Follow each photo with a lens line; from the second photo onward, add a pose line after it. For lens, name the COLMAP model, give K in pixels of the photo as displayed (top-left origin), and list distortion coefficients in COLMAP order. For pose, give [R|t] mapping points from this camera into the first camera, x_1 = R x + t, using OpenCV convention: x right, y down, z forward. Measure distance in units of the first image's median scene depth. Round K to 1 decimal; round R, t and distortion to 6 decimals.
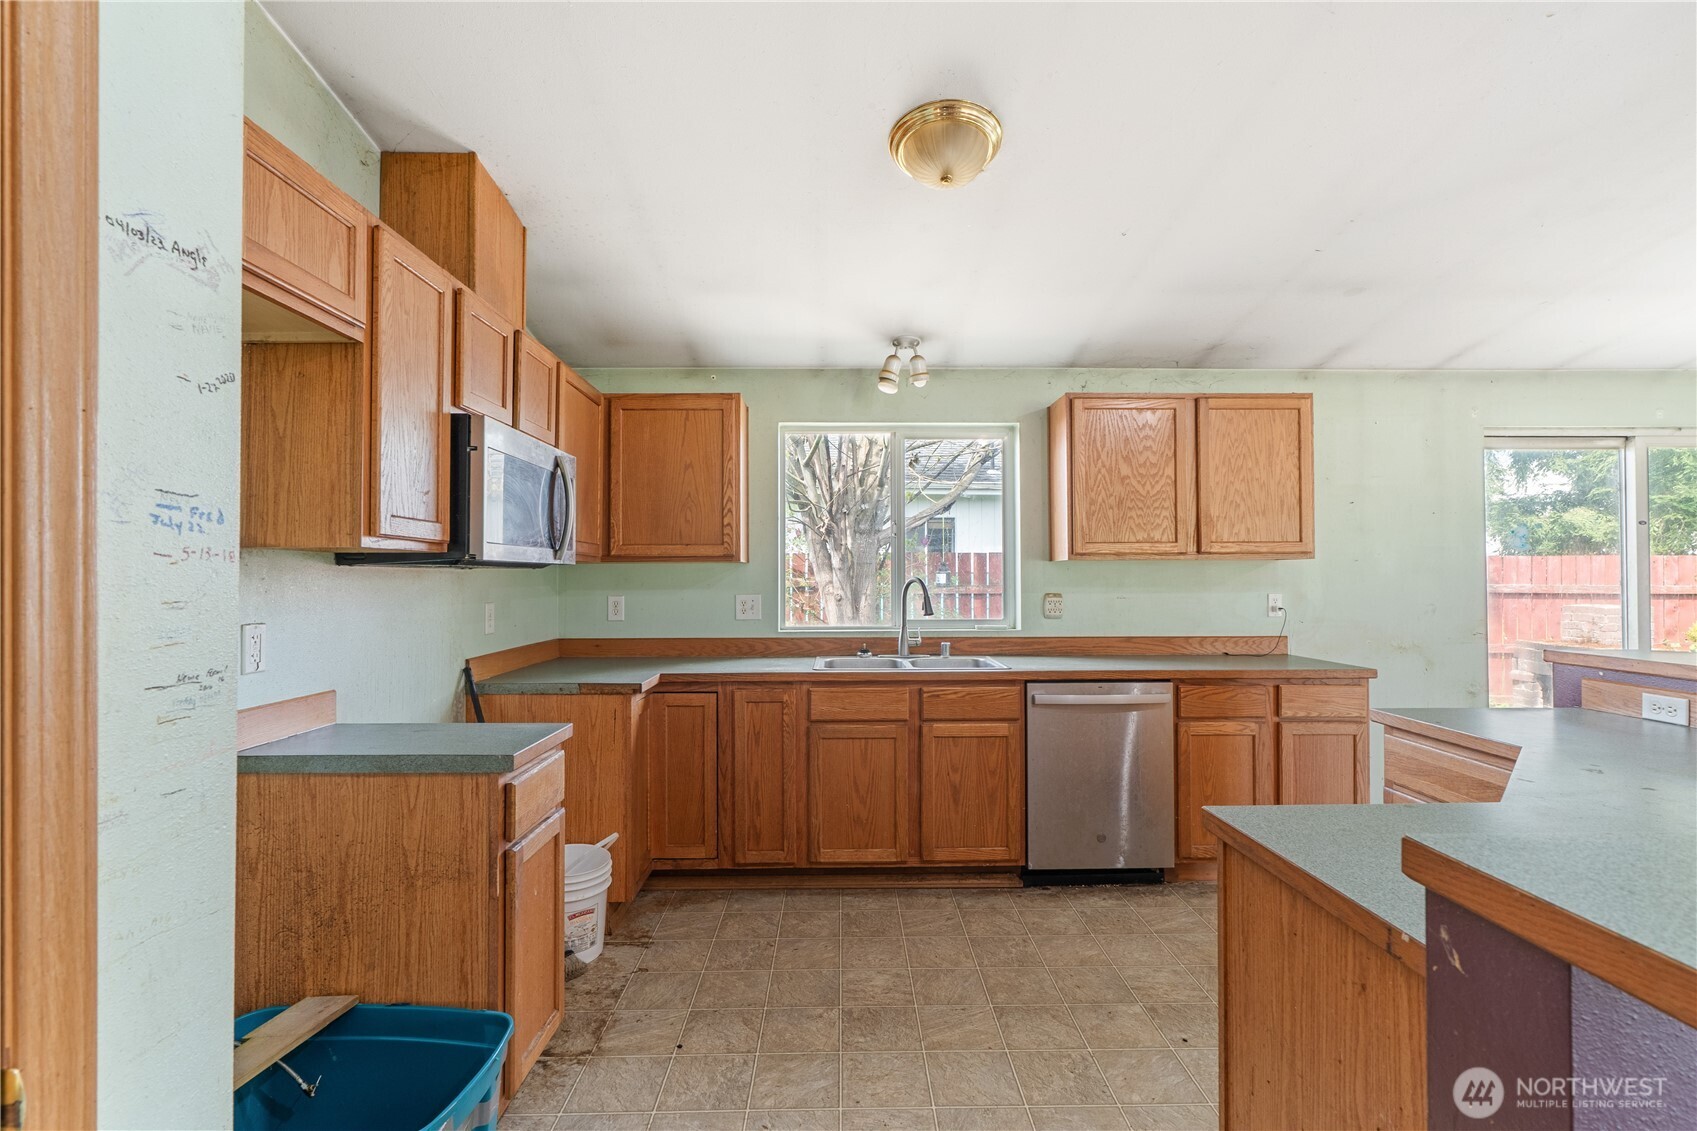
lens RADIAL K [[763.0, 0, 851.8], [0, 763.0, 558.7], [0, 0, 1]] dist [-0.008149, 0.003131]
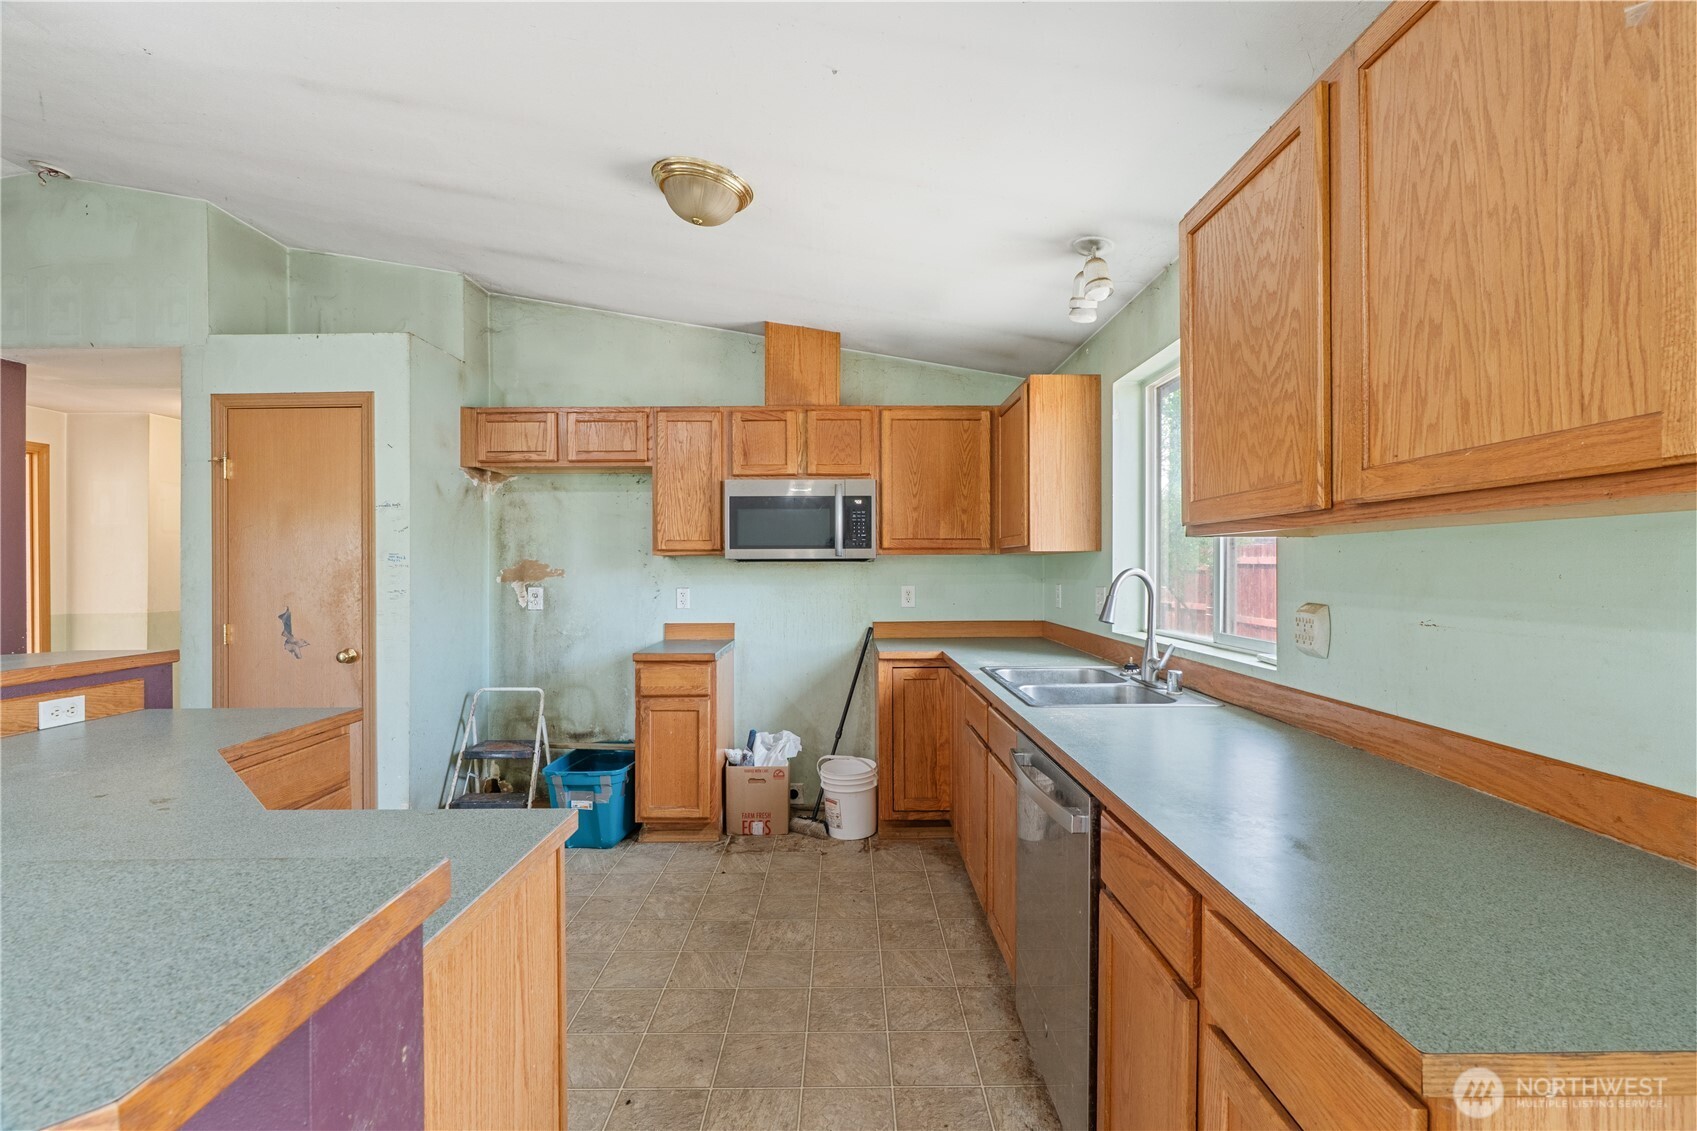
lens RADIAL K [[763.0, 0, 871.6], [0, 763.0, 561.6], [0, 0, 1]] dist [-0.008149, 0.003131]
pose [[0.018752, -0.004287, -0.999815, 0.798855], [0.027025, 0.999628, -0.003779, 0.014437], [0.999459, -0.026949, 0.018861, 0.775346]]
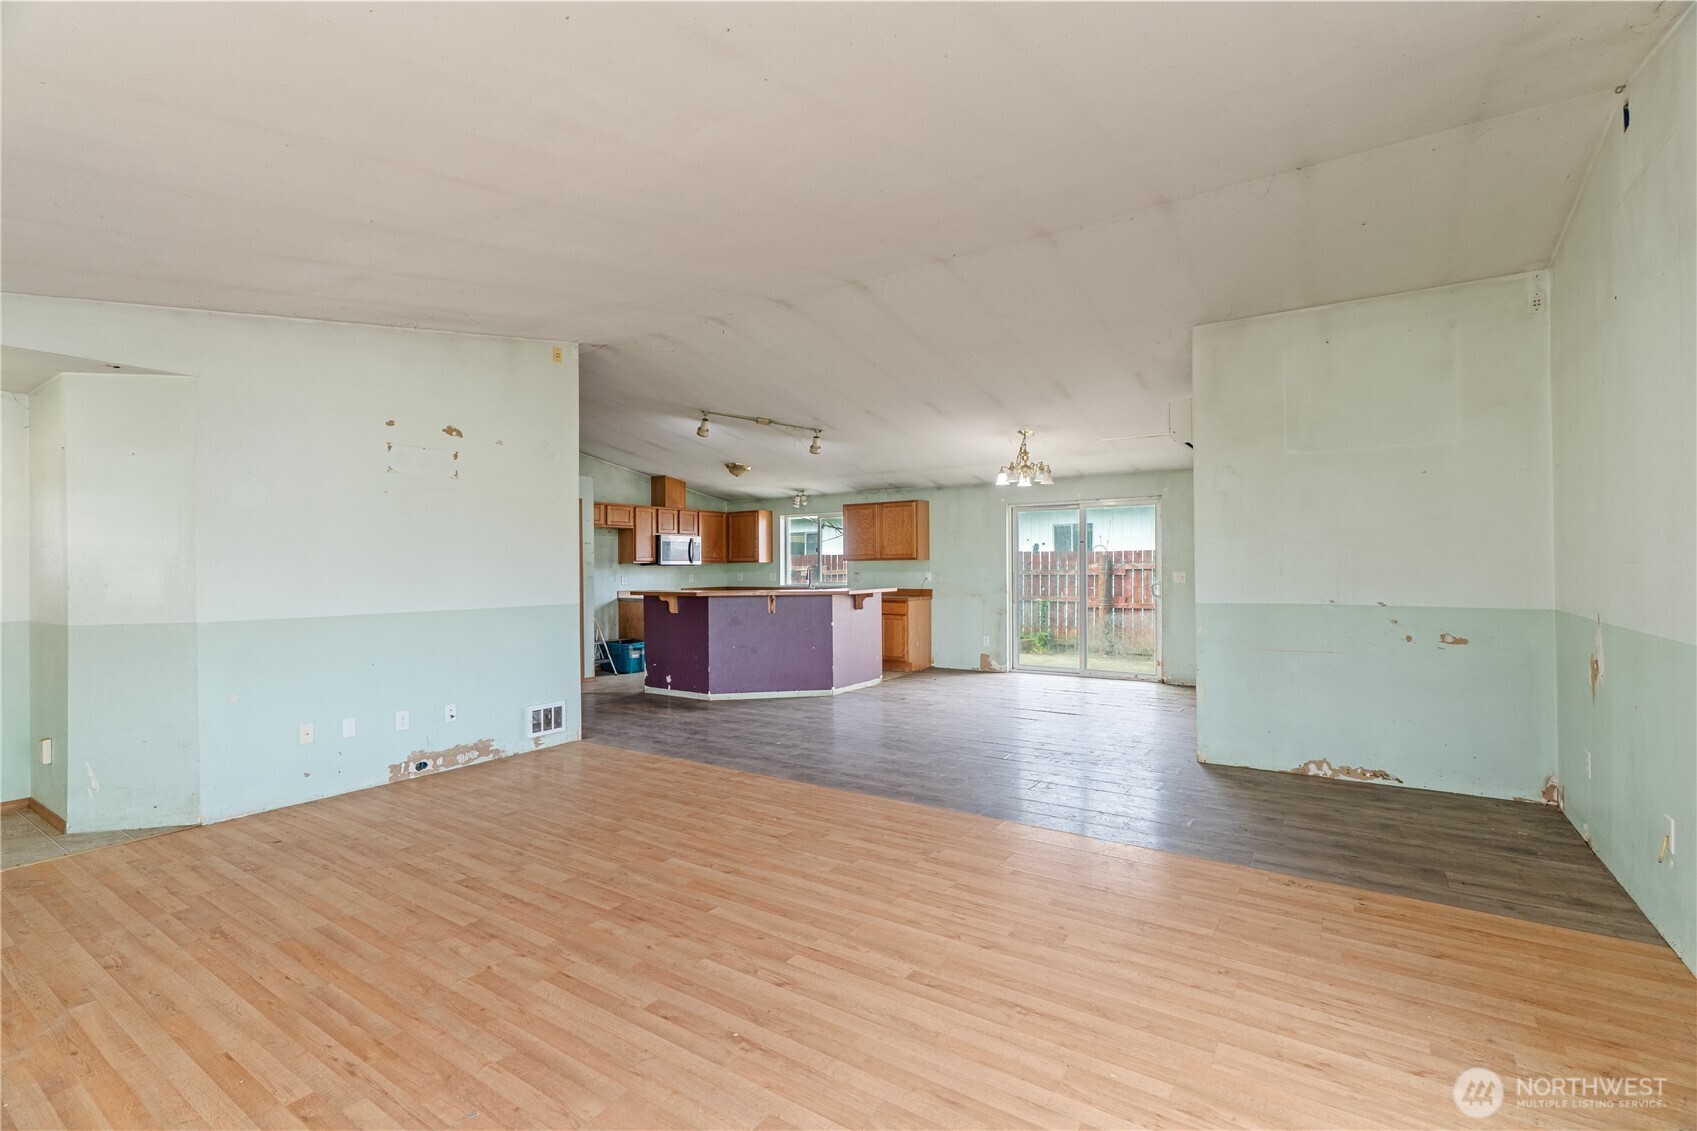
lens RADIAL K [[763.0, 0, 850.2], [0, 763.0, 564.0], [0, 0, 1]] dist [-0.008149, 0.003131]
pose [[0.821211, -0.007193, -0.570579, 2.005065], [0.016809, 0.999792, 0.011587, -0.022160], [0.570377, -0.019106, 0.821161, -1.431643]]
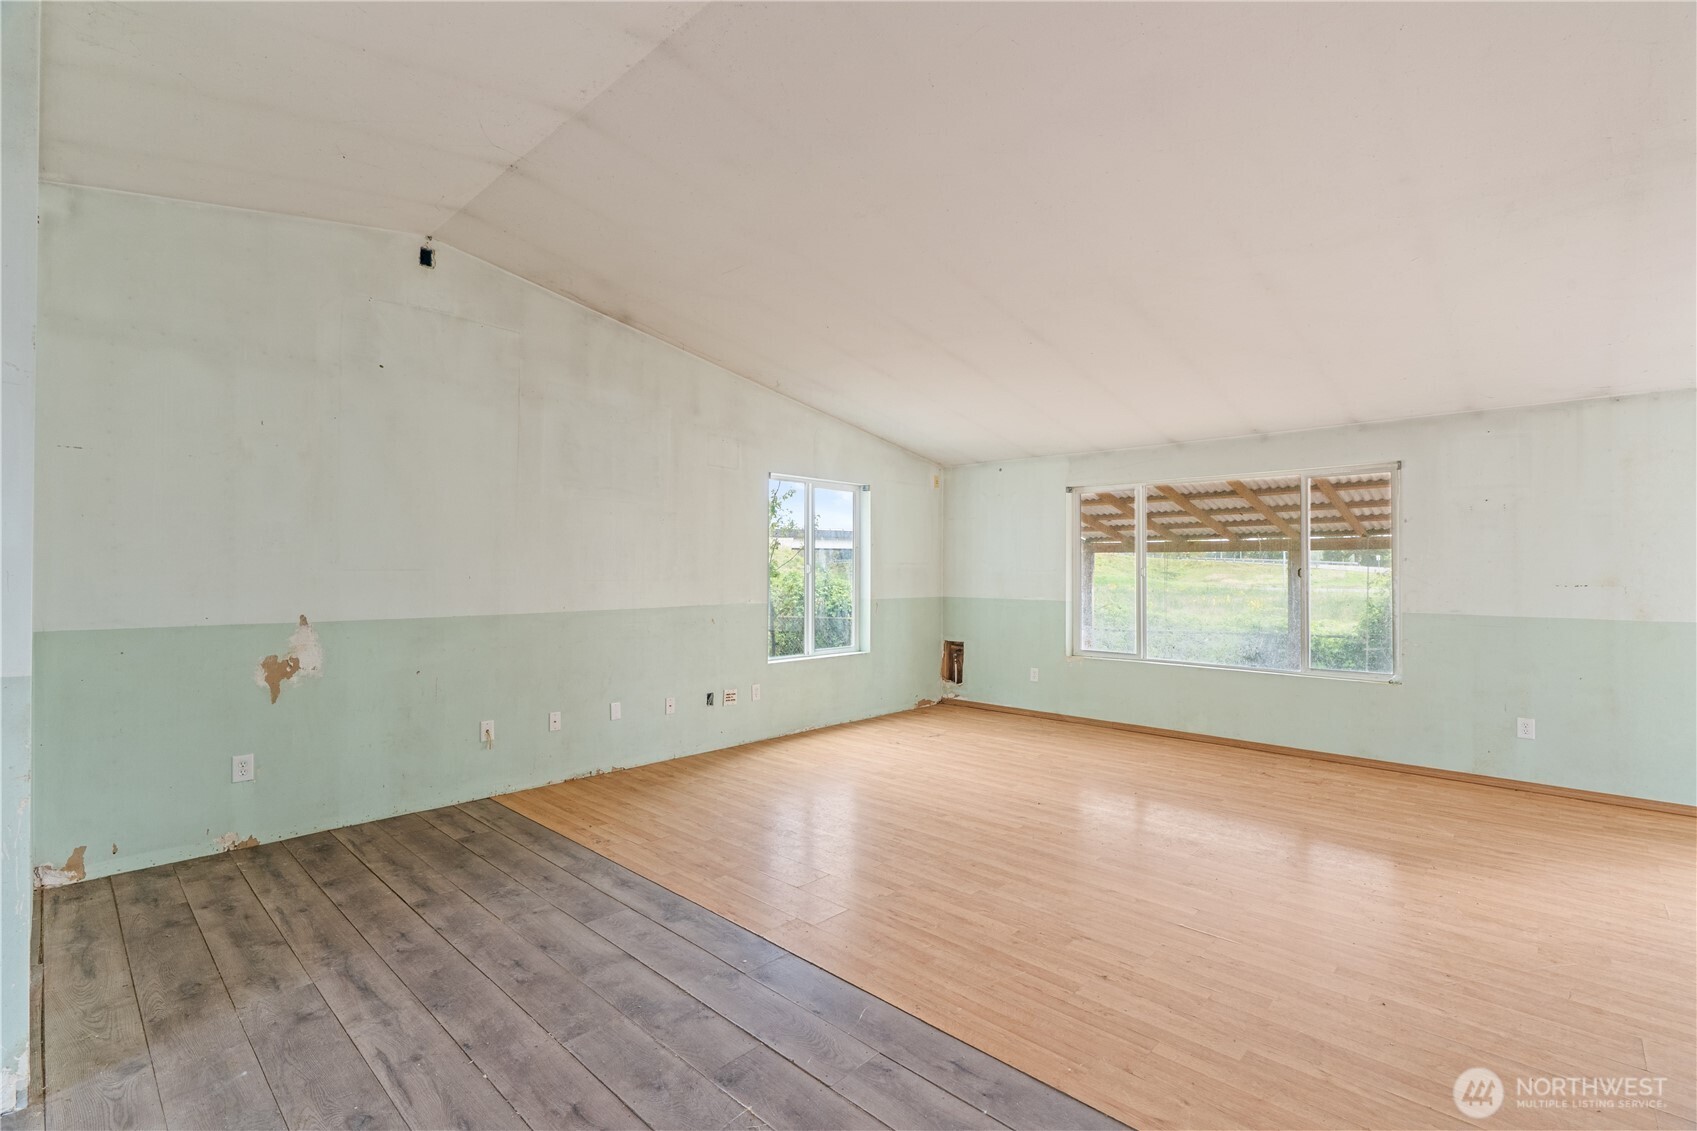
lens RADIAL K [[763.0, 0, 846.2], [0, 763.0, 569.4], [0, 0, 1]] dist [-0.008149, 0.003131]
pose [[-0.712058, -0.003843, 0.702110, 0.916939], [-0.016070, 0.999812, -0.010825, 0.001901], [-0.701937, -0.018991, -0.711986, 0.141516]]
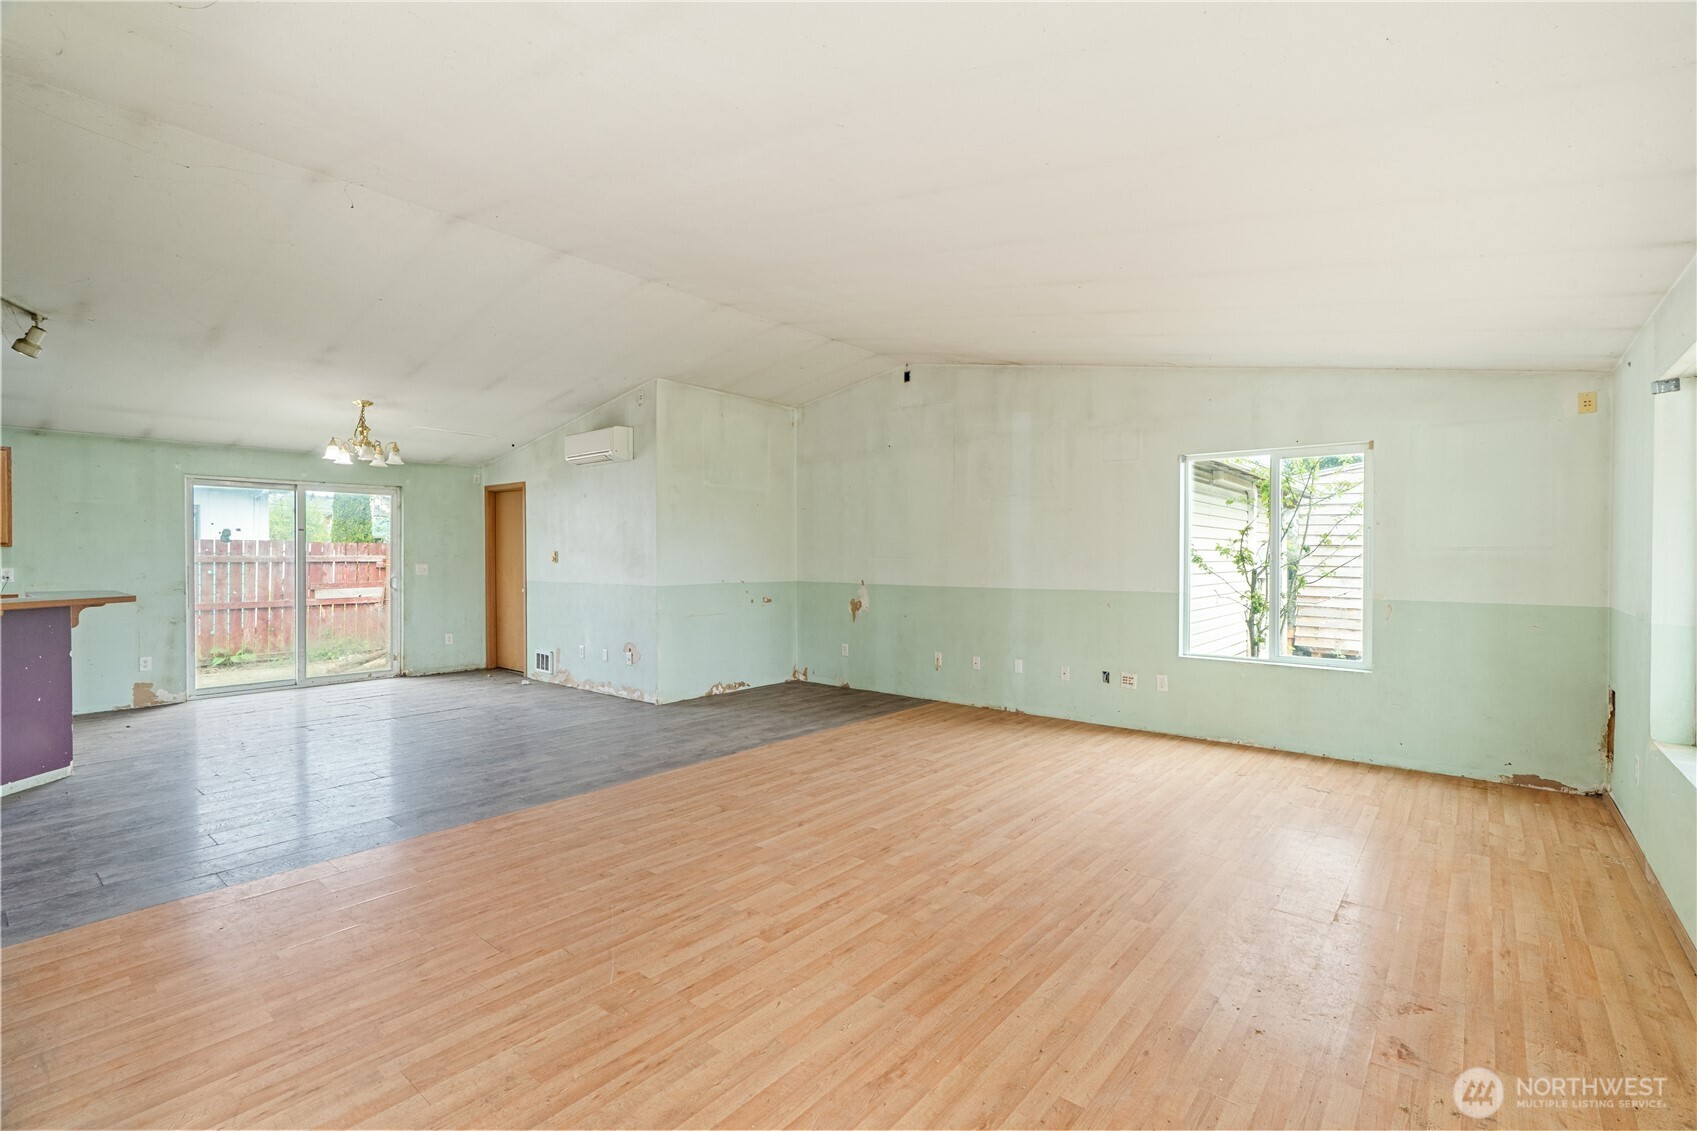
lens RADIAL K [[763.0, 0, 851.4], [0, 763.0, 563.2], [0, 0, 1]] dist [-0.008149, 0.003131]
pose [[0.653934, -0.005741, 0.756529, 0.555792], [-0.014446, 0.999694, 0.020073, -0.023421], [-0.756413, -0.024055, 0.653652, -1.498589]]
